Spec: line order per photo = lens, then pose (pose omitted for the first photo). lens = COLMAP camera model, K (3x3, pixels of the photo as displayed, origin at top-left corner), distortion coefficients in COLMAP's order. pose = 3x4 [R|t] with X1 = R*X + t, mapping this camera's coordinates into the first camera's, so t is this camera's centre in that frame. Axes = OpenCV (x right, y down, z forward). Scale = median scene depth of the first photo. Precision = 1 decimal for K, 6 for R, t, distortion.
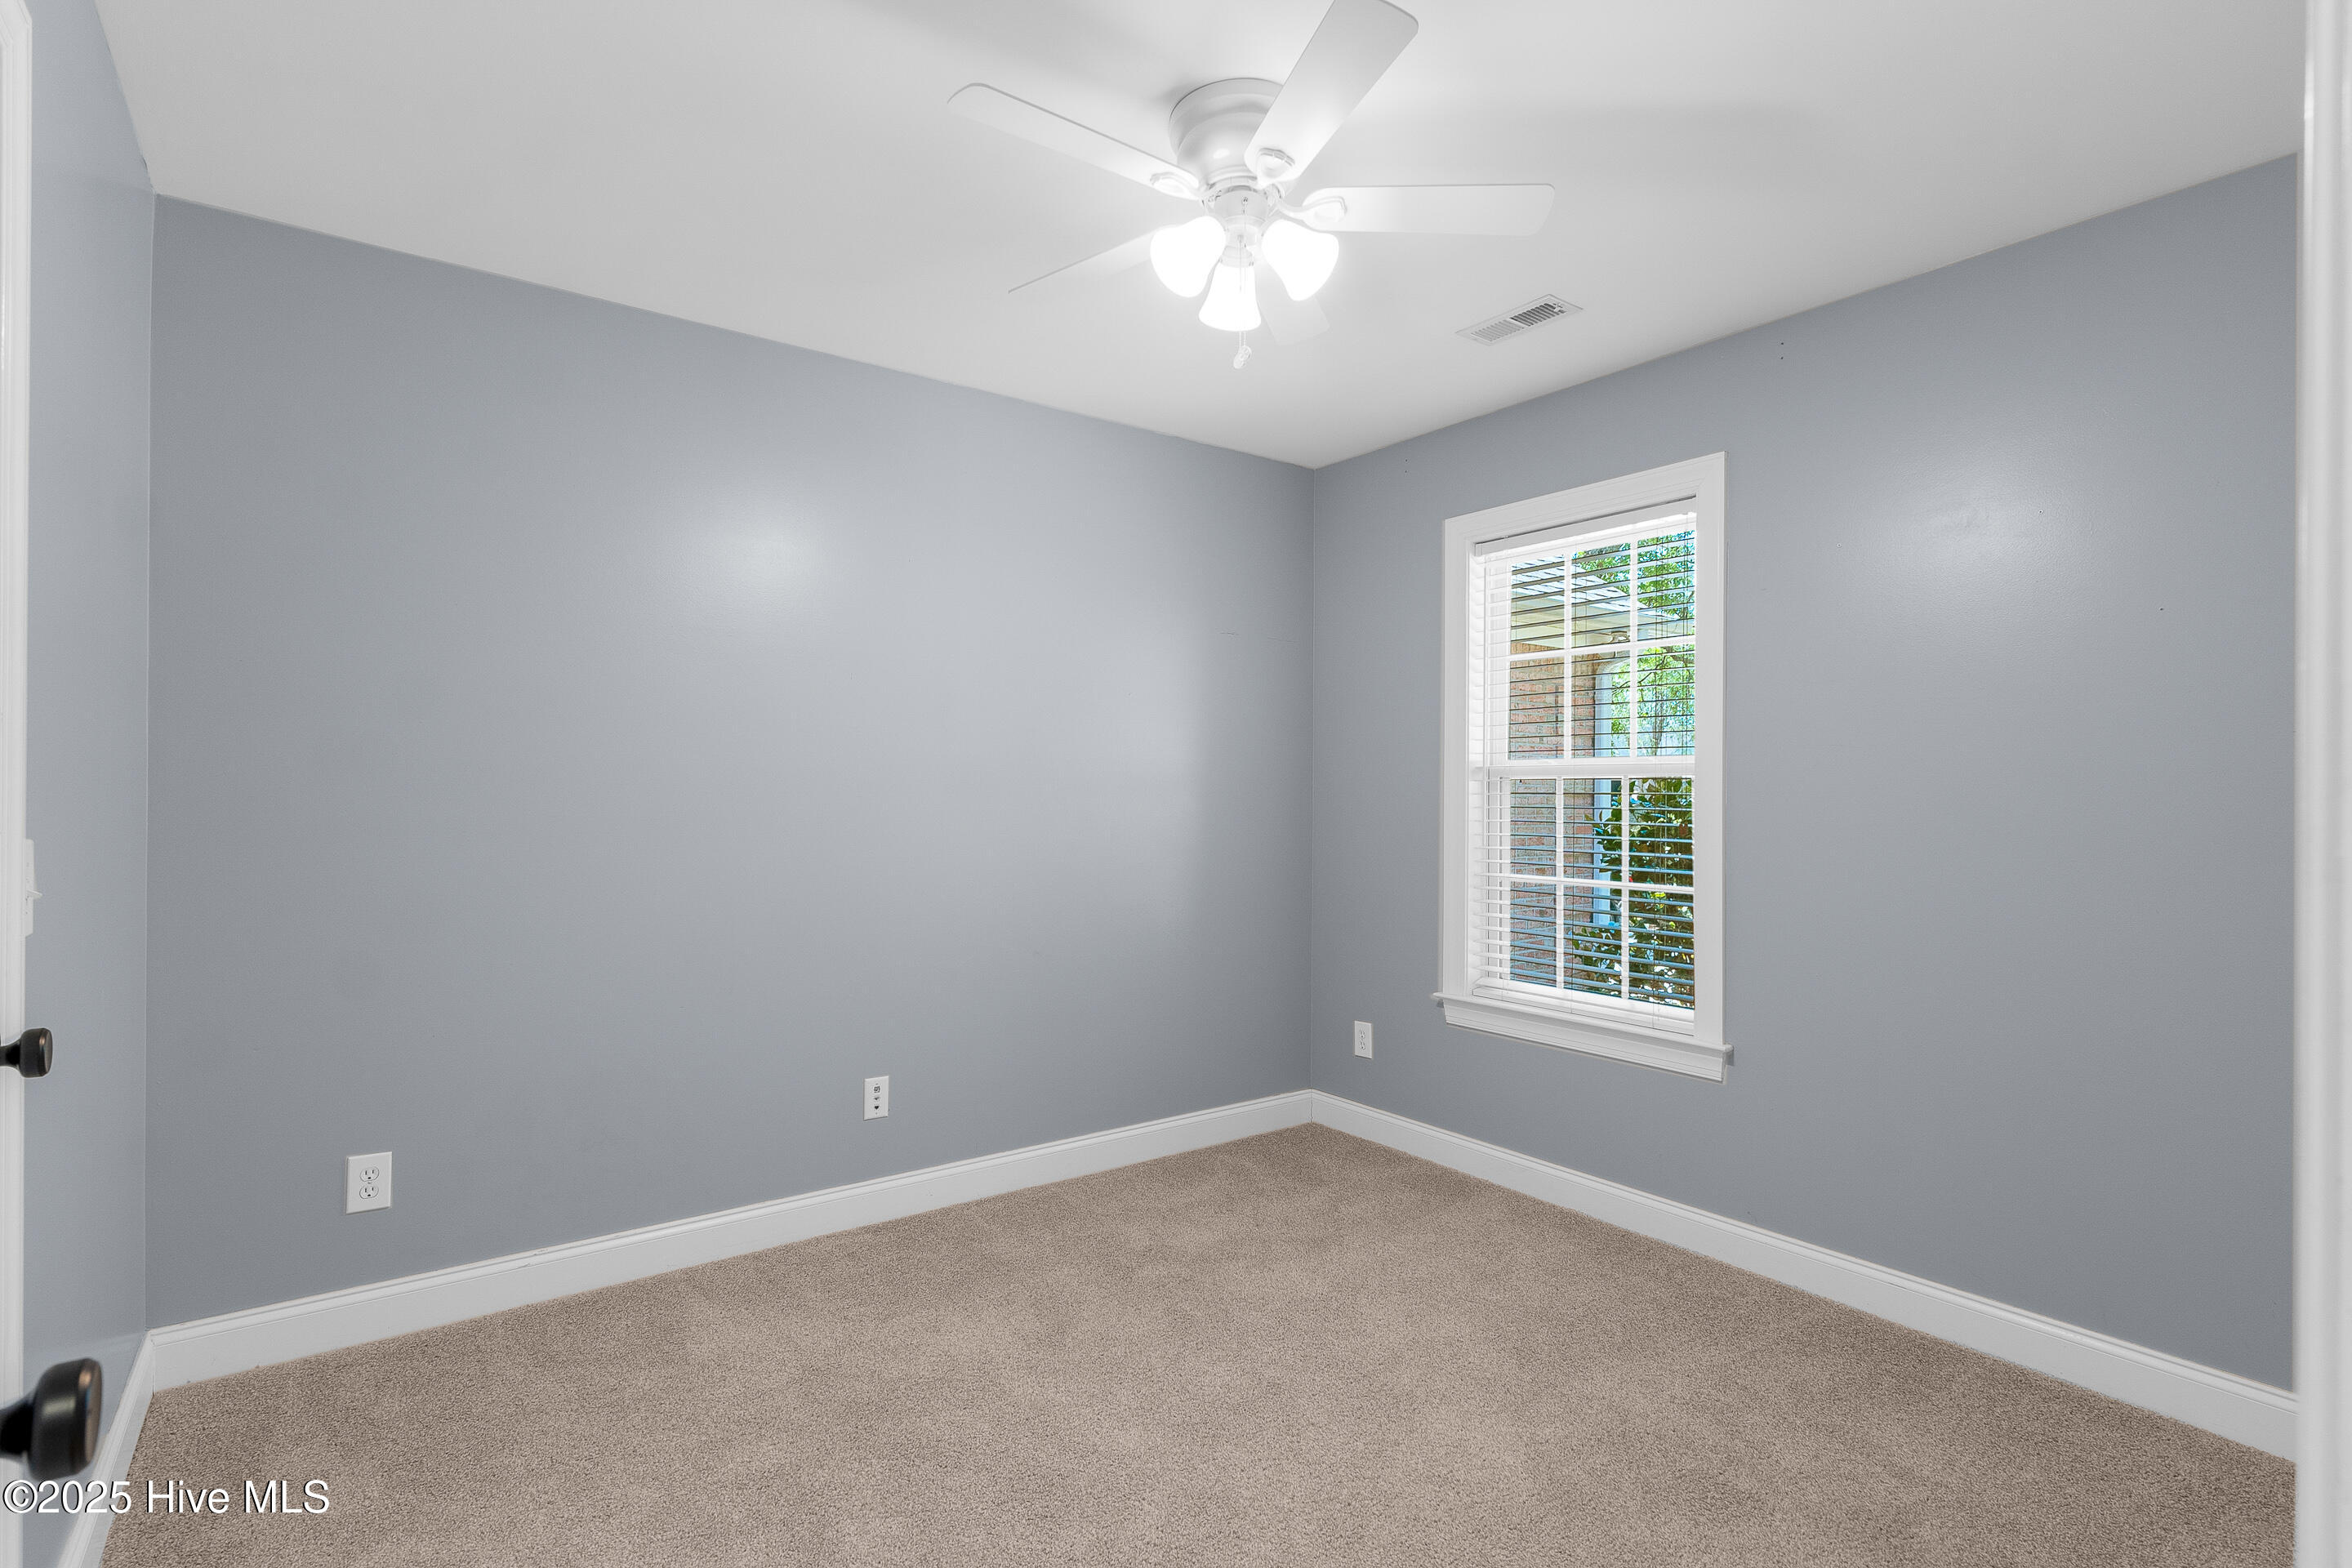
lens RADIAL K [[1120.2, 0, 1164.5], [0, 1120.2, 780.2], [0, 0, 1]] dist [0.002092, -0.000746]
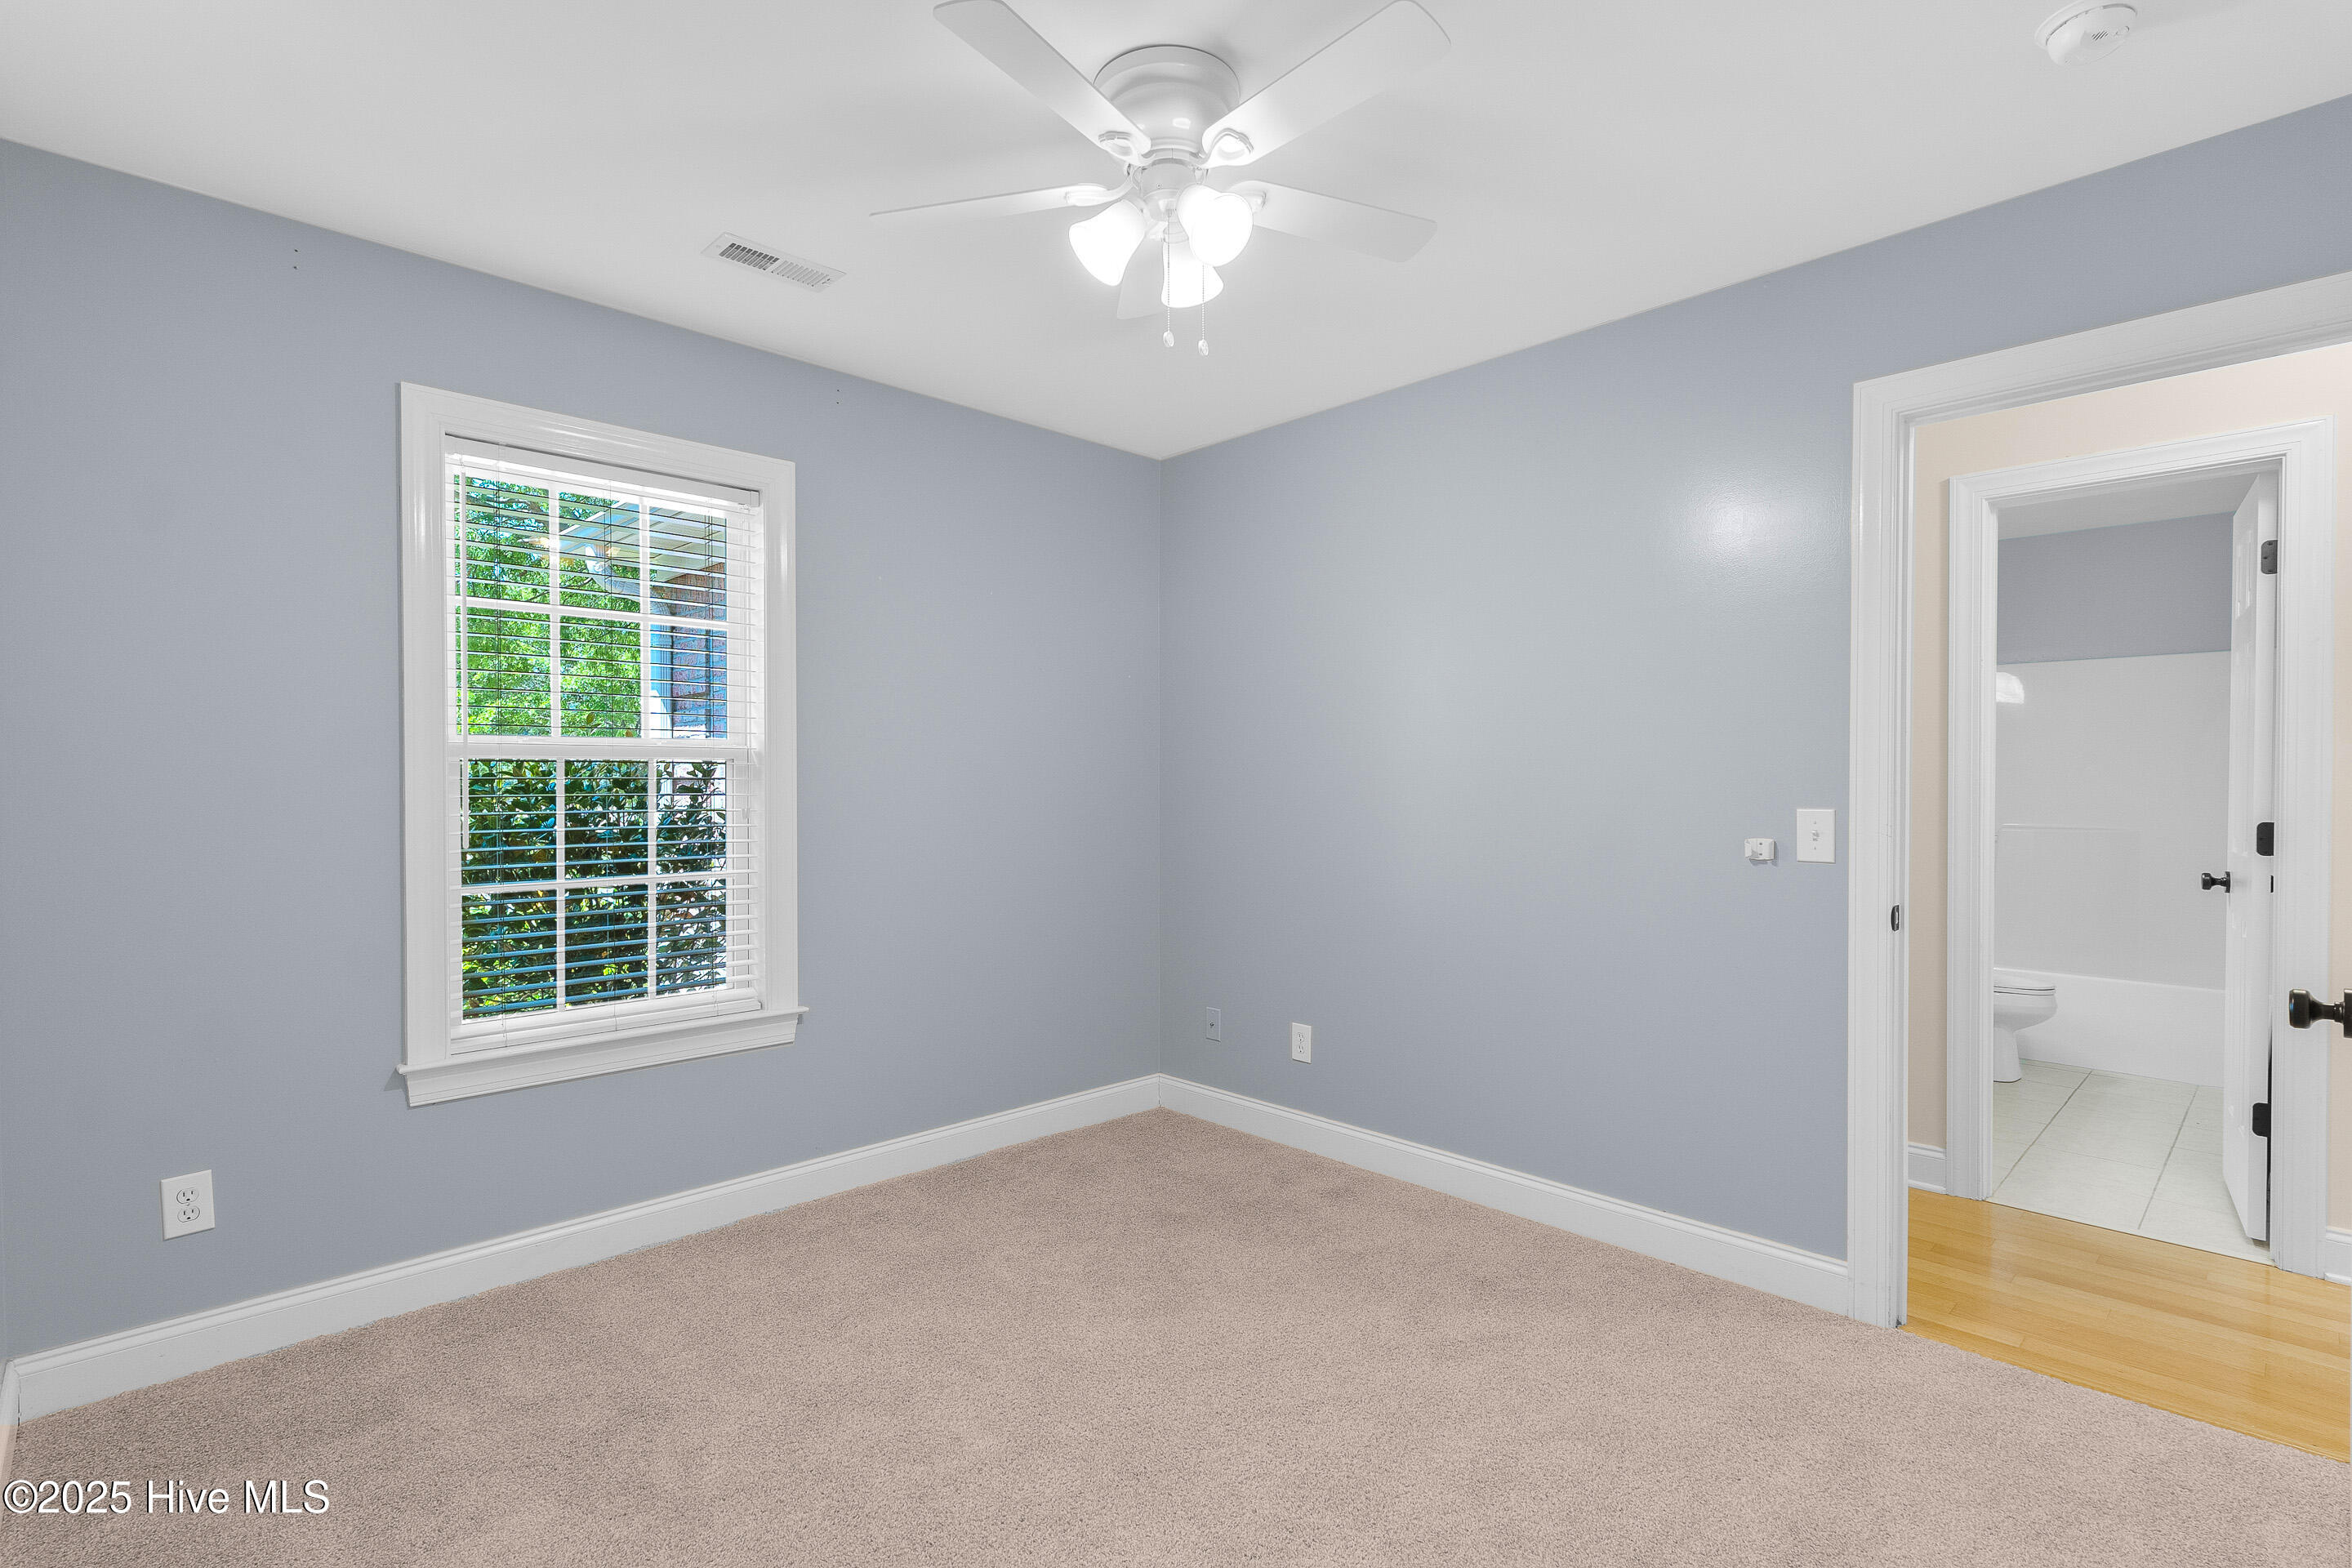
lens RADIAL K [[1120.2, 0, 1171.0], [0, 1120.2, 784.1], [0, 0, 1]] dist [0.002092, -0.000746]
pose [[-0.135872, -0.014838, 0.990615, -0.532632], [-0.014798, 0.999807, 0.012946, -0.001695], [-0.990616, -0.012900, -0.136065, 0.664018]]
